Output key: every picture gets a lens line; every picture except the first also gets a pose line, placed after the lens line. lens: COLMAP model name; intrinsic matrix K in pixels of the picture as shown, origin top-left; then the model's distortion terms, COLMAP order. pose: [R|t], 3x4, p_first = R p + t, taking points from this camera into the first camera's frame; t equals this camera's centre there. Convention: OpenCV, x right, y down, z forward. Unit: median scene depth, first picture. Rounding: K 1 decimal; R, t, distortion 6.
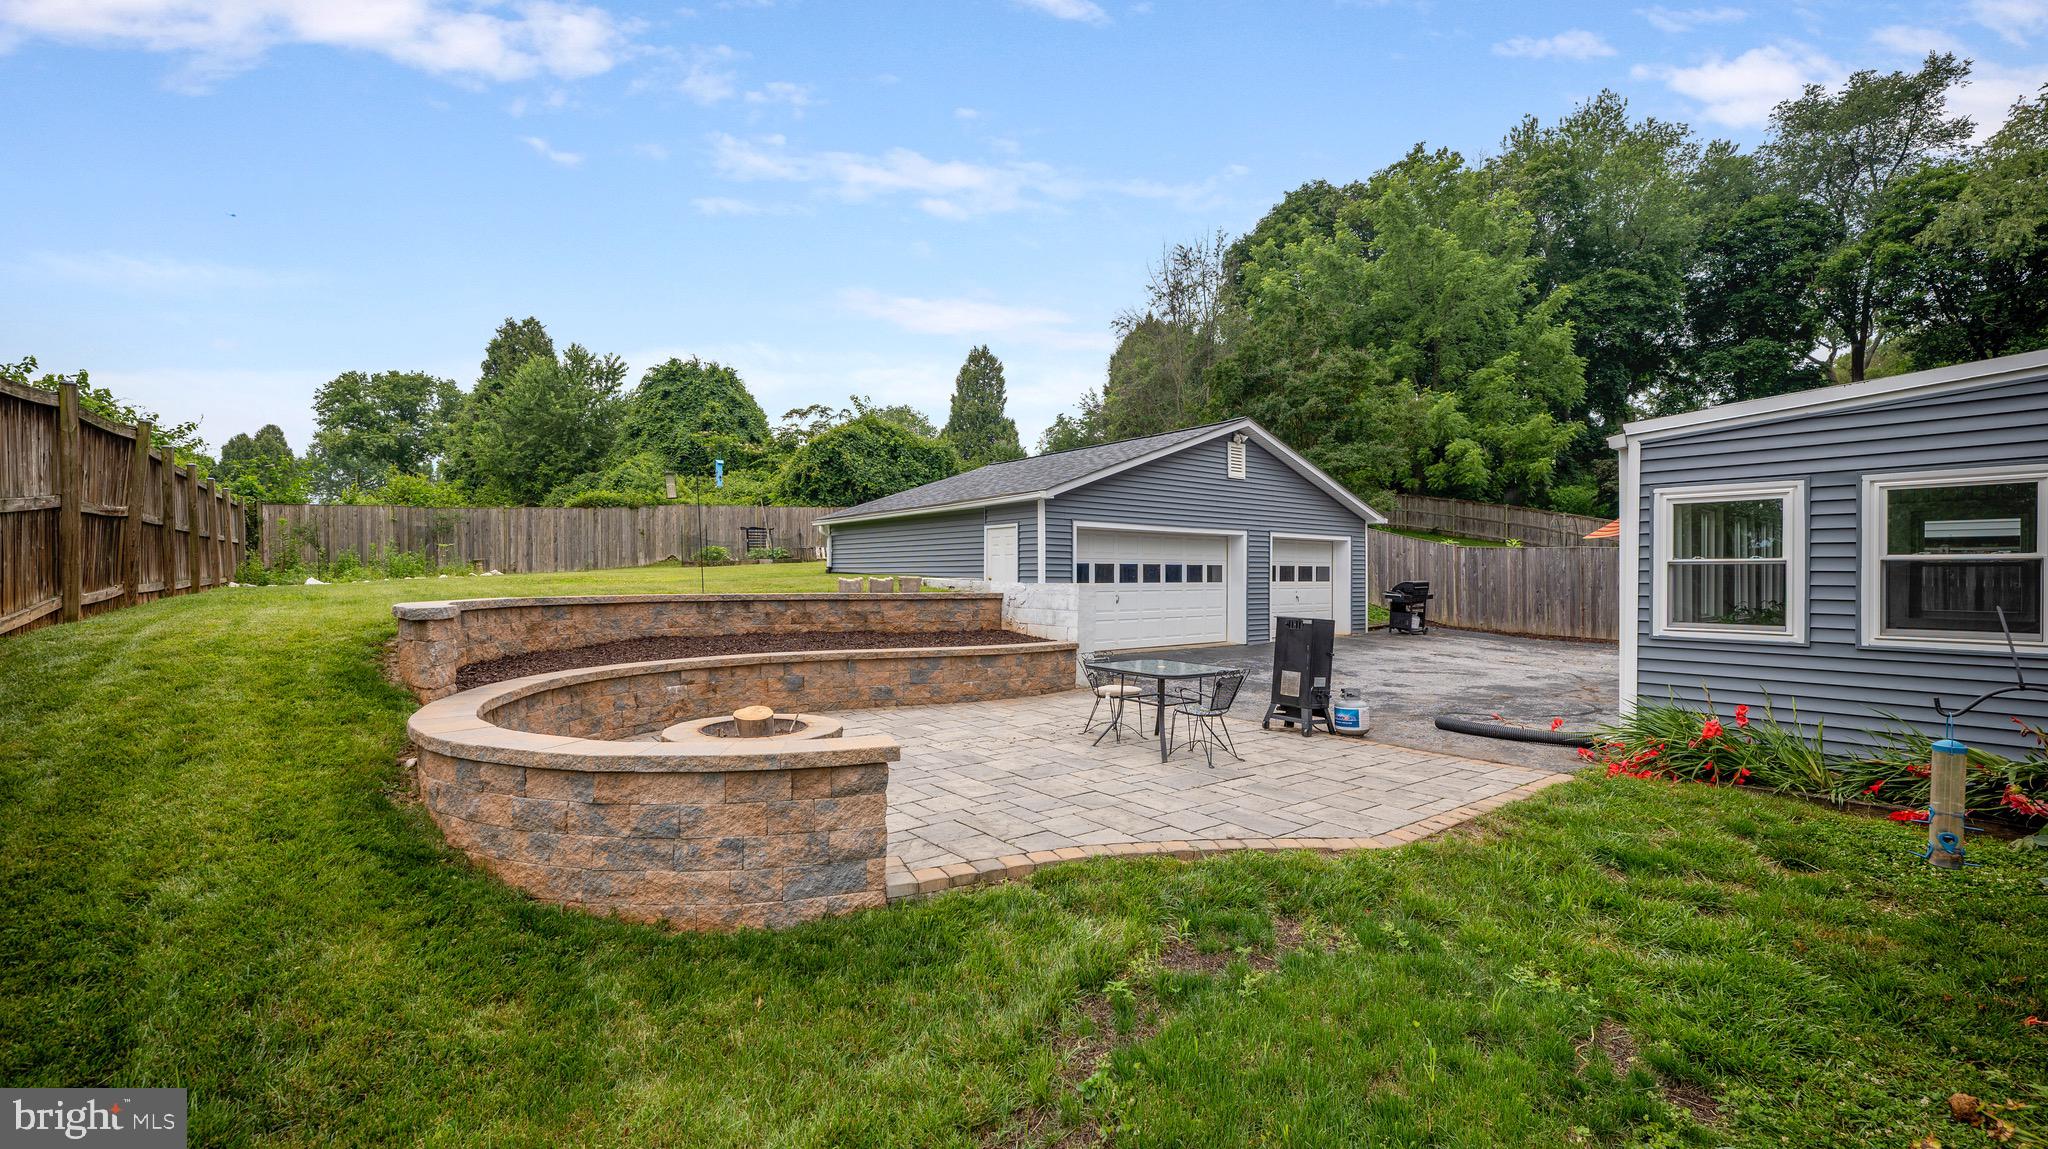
lens RADIAL K [[835.5, 0, 1032.3], [0, 835.5, 573.3], [0, 0, 1]] dist [0.002331, 0.000651]
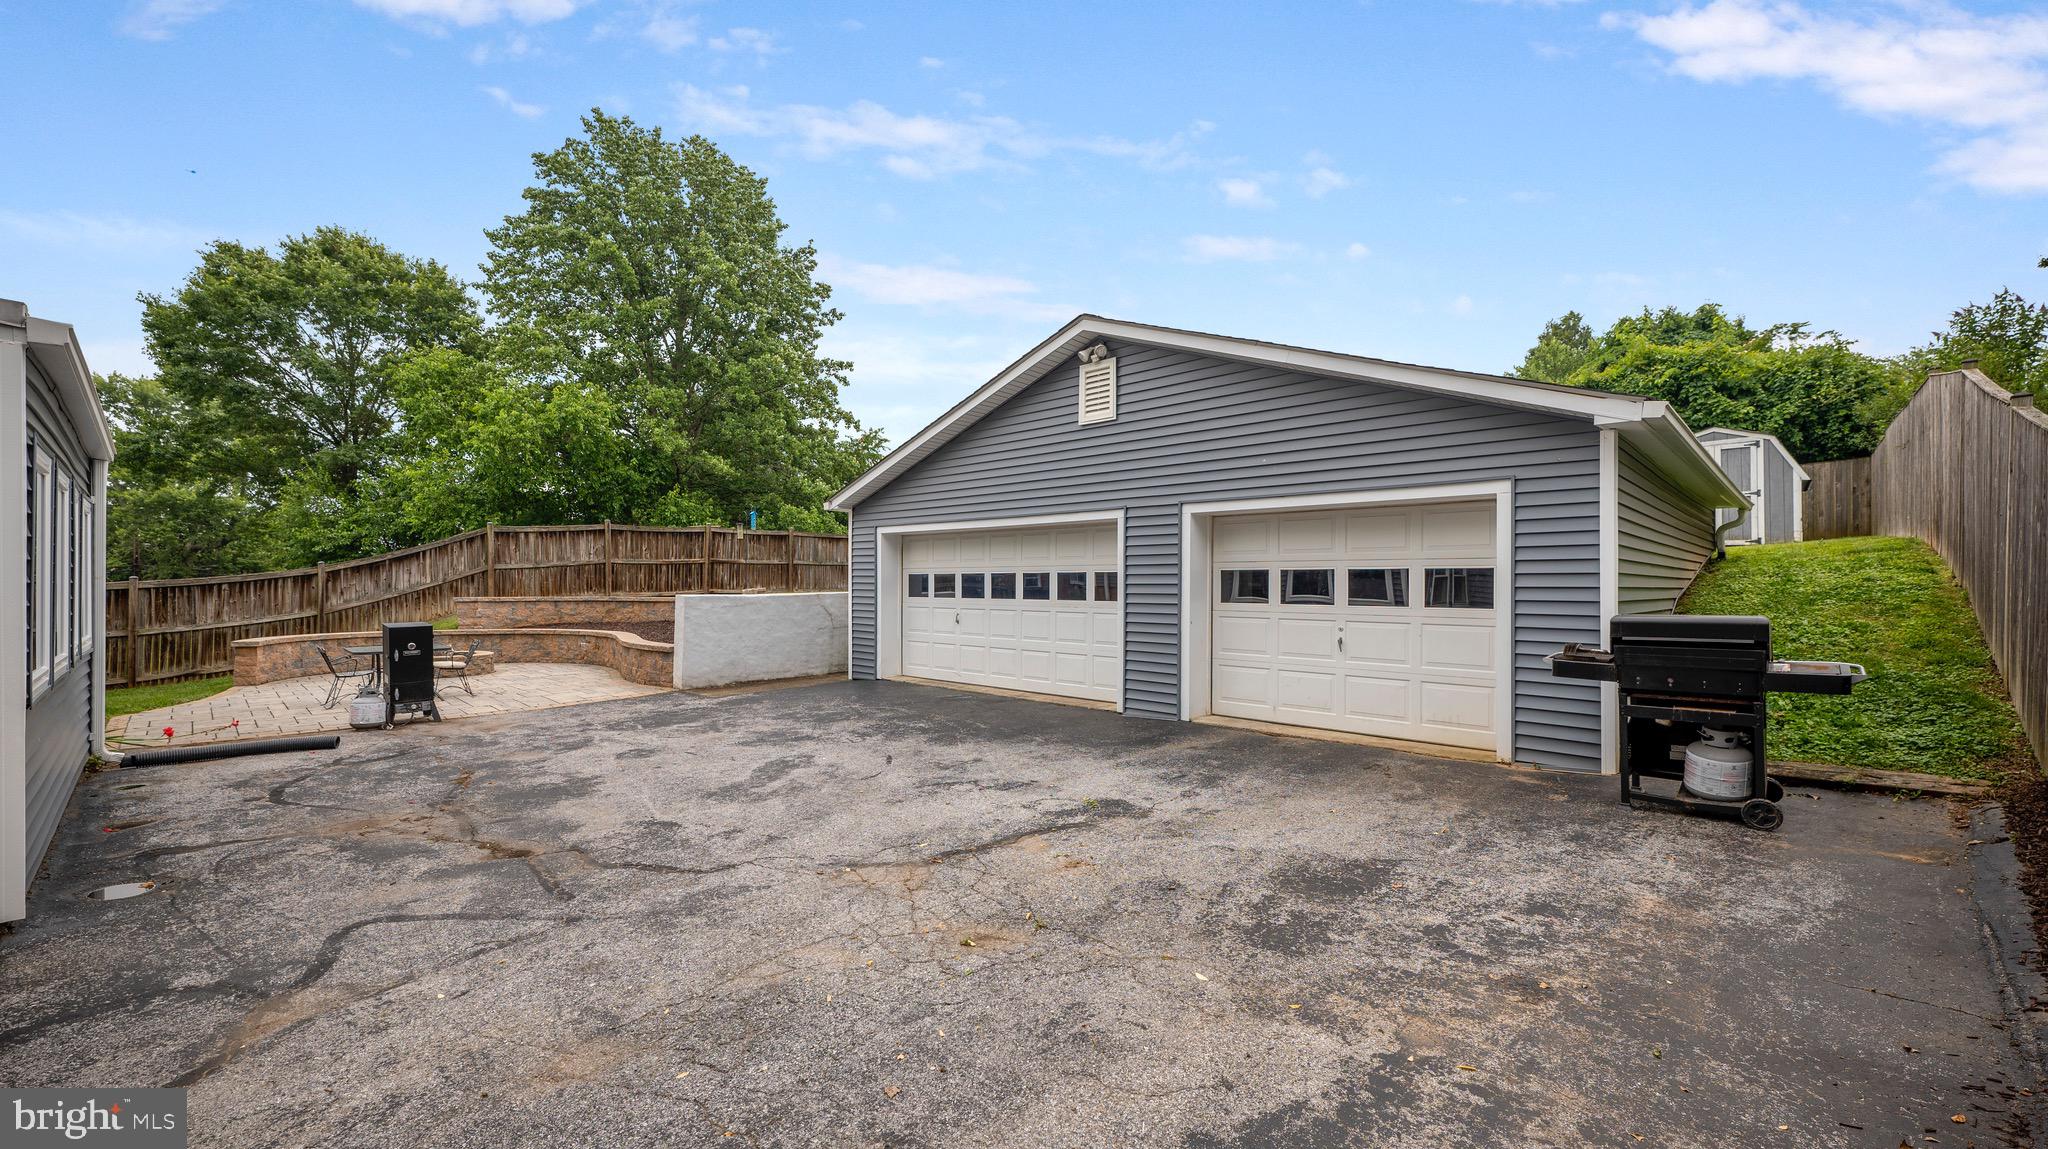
lens RADIAL K [[835.5, 0, 1032.3], [0, 835.5, 573.3], [0, 0, 1]] dist [0.002331, 0.000651]
pose [[0.132070, -0.017332, -0.991089, 0.857142], [-0.004125, 0.999829, -0.018035, 0.001902], [0.991232, 0.006470, 0.131975, 0.928486]]
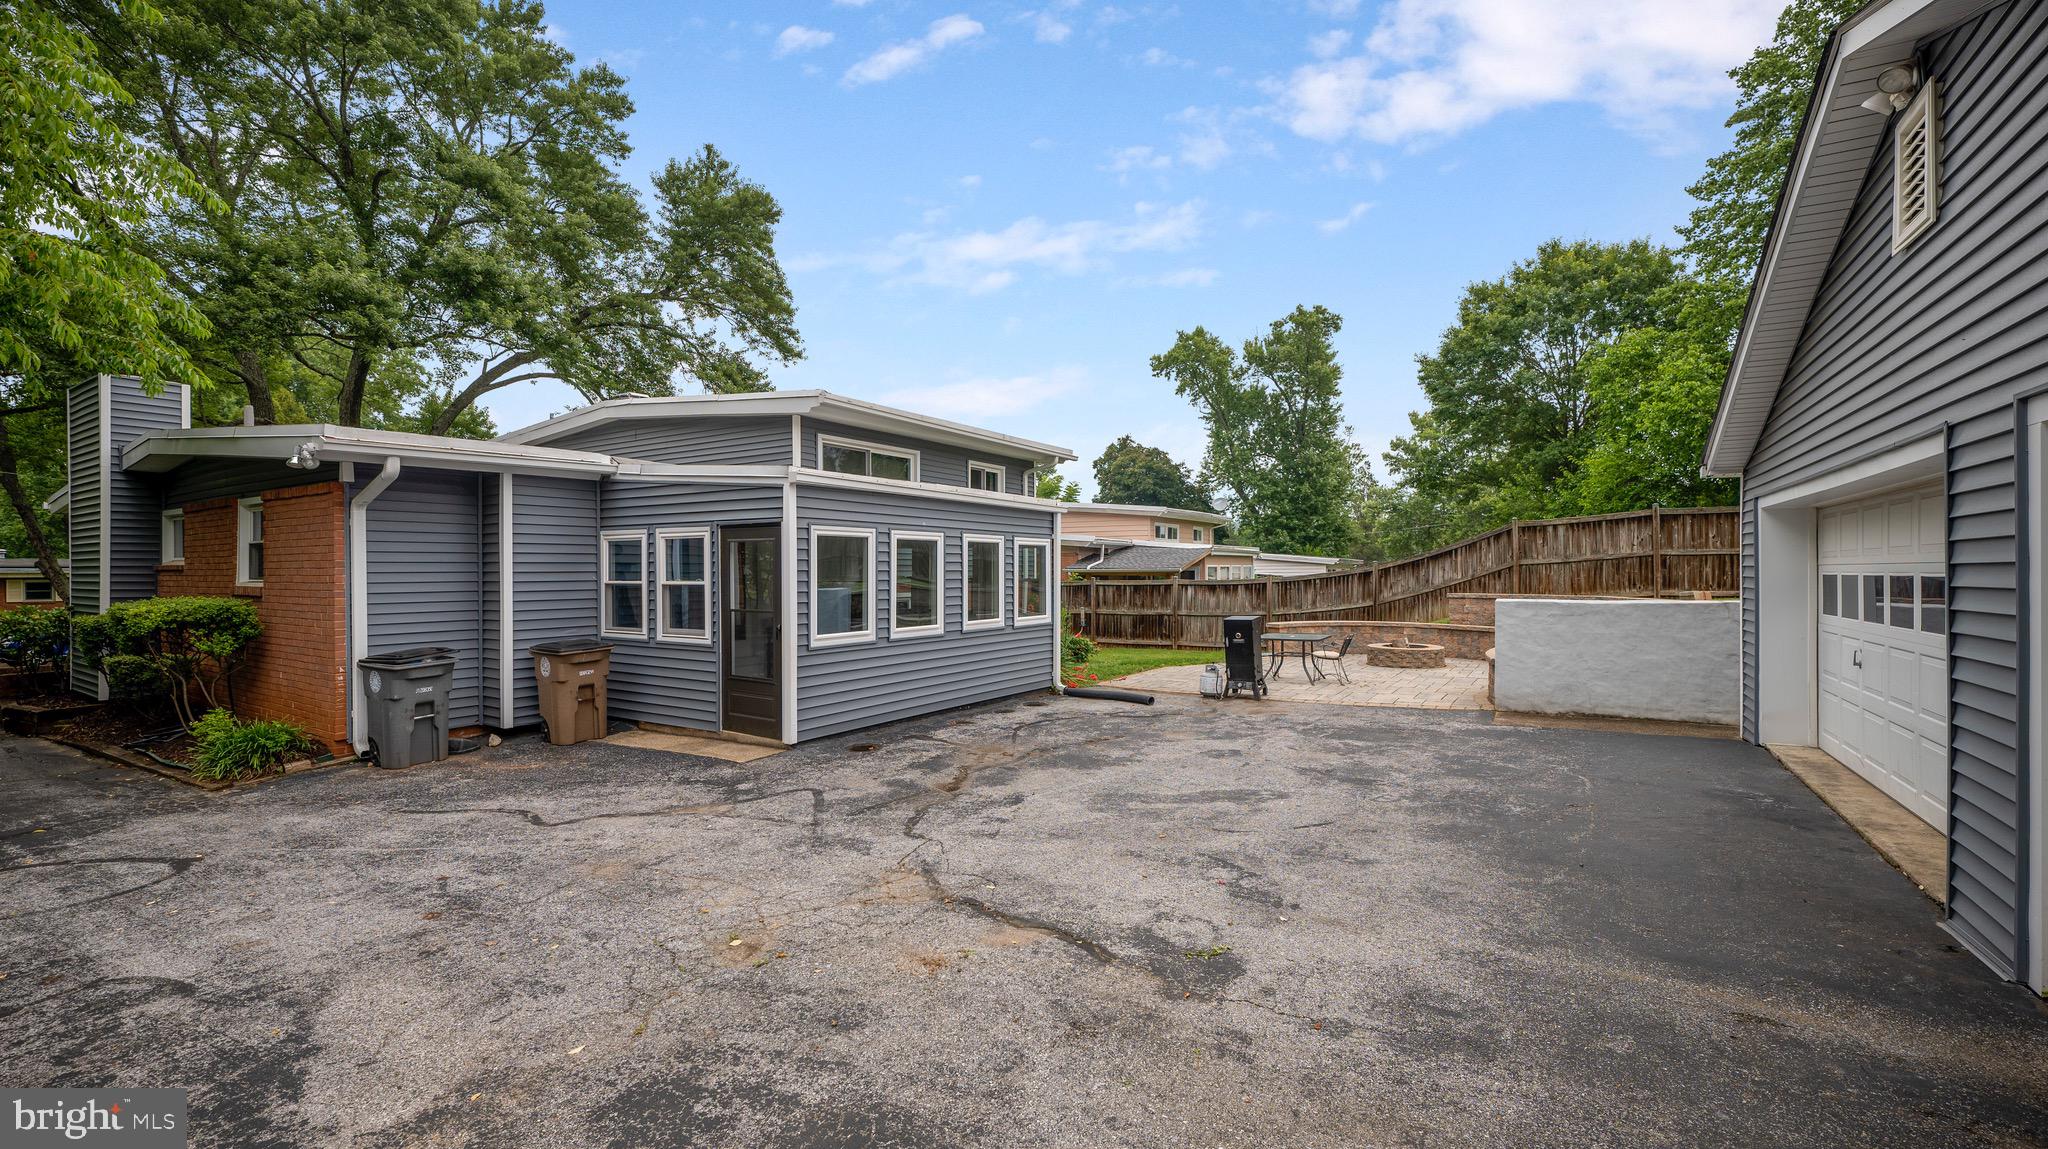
lens RADIAL K [[844.7, 0, 1026.6], [0, 844.7, 562.6], [0, 0, 1]] dist [0.001759, 0.000620]
pose [[-0.946423, -0.005662, -0.322881, 0.616890], [-0.002857, 0.999954, -0.009160, -0.012307], [0.322918, -0.007747, -0.946395, 1.220732]]
